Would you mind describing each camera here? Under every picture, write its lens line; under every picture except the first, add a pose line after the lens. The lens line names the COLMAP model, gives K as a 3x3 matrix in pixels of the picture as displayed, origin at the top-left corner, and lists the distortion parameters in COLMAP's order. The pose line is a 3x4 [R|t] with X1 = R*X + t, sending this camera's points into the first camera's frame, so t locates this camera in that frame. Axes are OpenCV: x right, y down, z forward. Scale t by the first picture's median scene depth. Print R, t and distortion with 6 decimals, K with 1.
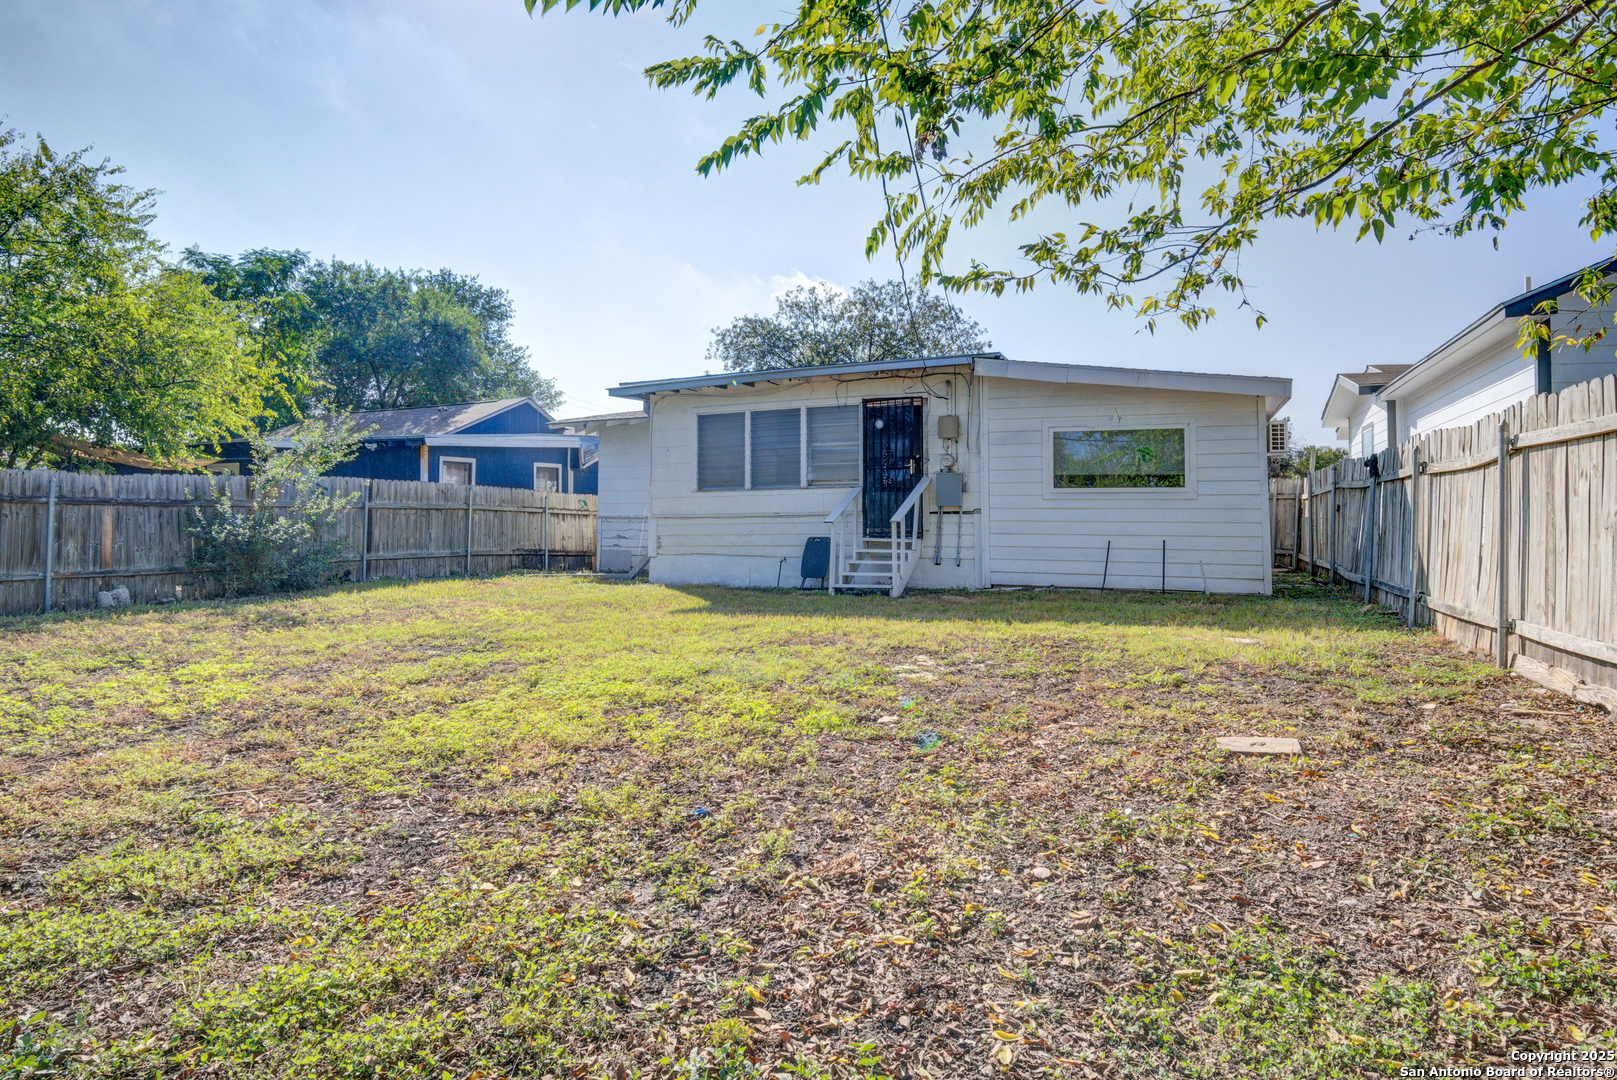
lens RADIAL K [[898.1, 0, 814.4], [0, 898.1, 530.7], [0, 0, 1]] dist [-0.043833, 0.001711]
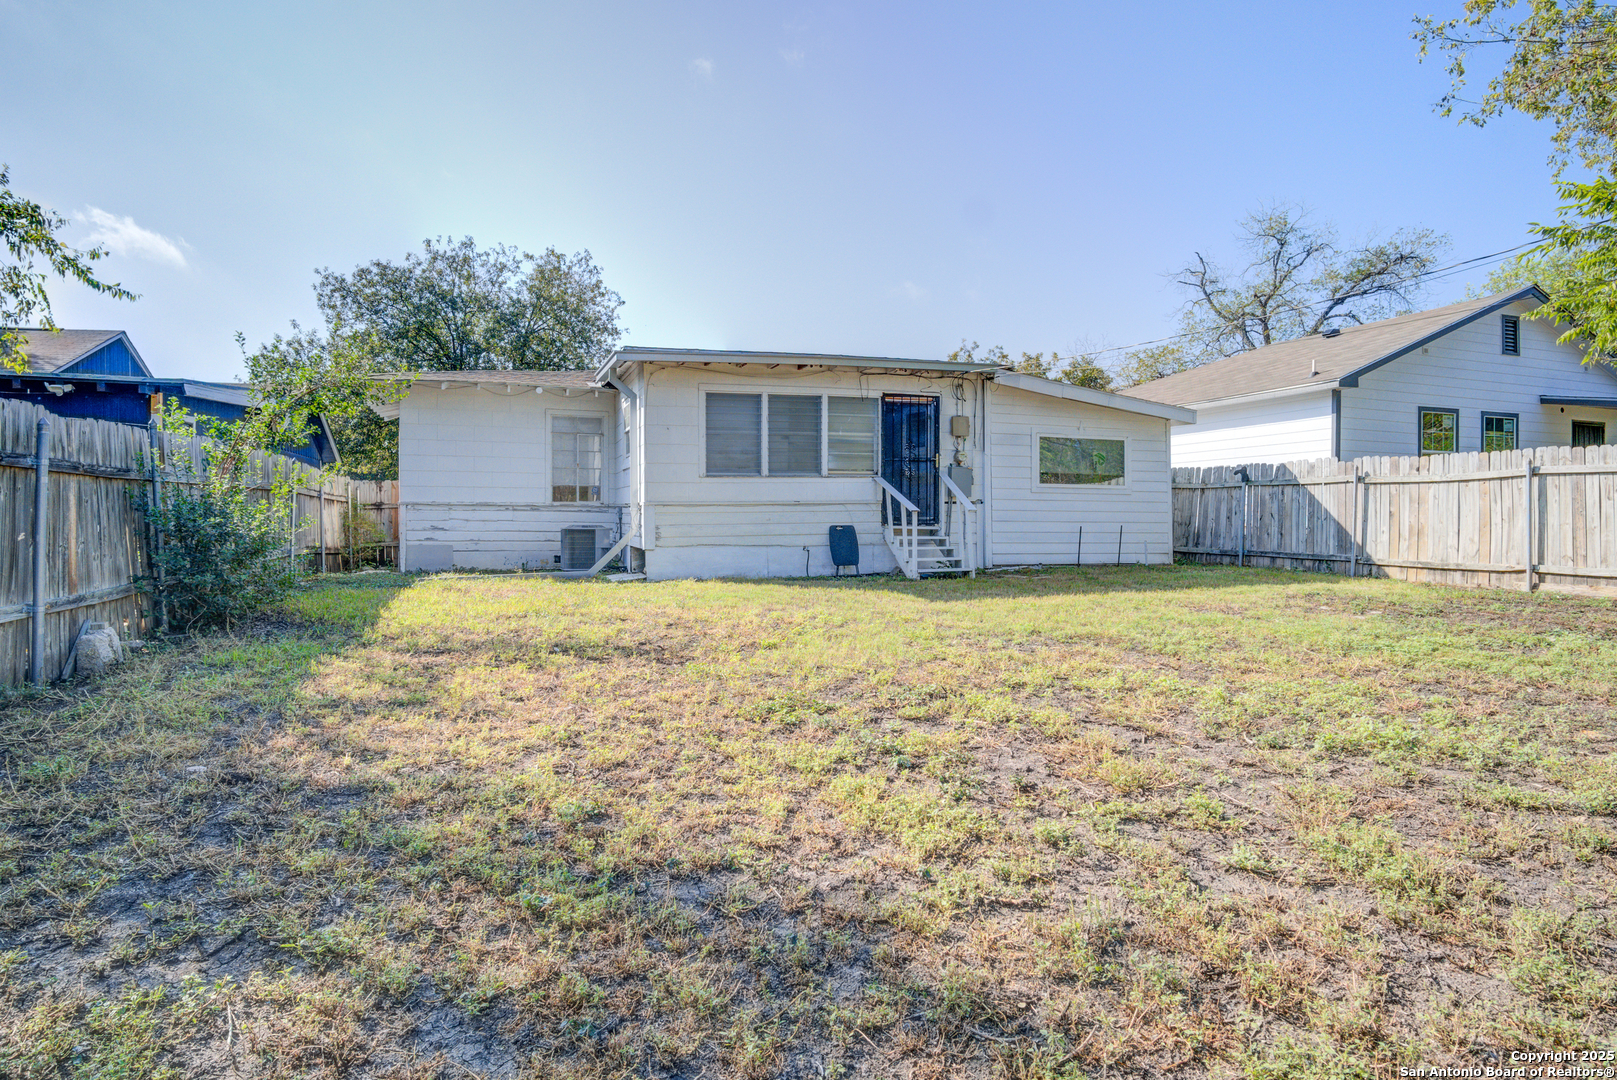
lens RADIAL K [[898.1, 0, 814.4], [0, 898.1, 530.7], [0, 0, 1]] dist [-0.043833, 0.001711]
pose [[0.762127, -0.011488, 0.647326, -0.692525], [0.003843, 0.999905, 0.013220, -0.000174], [-0.647416, -0.007587, 0.762099, 0.254759]]
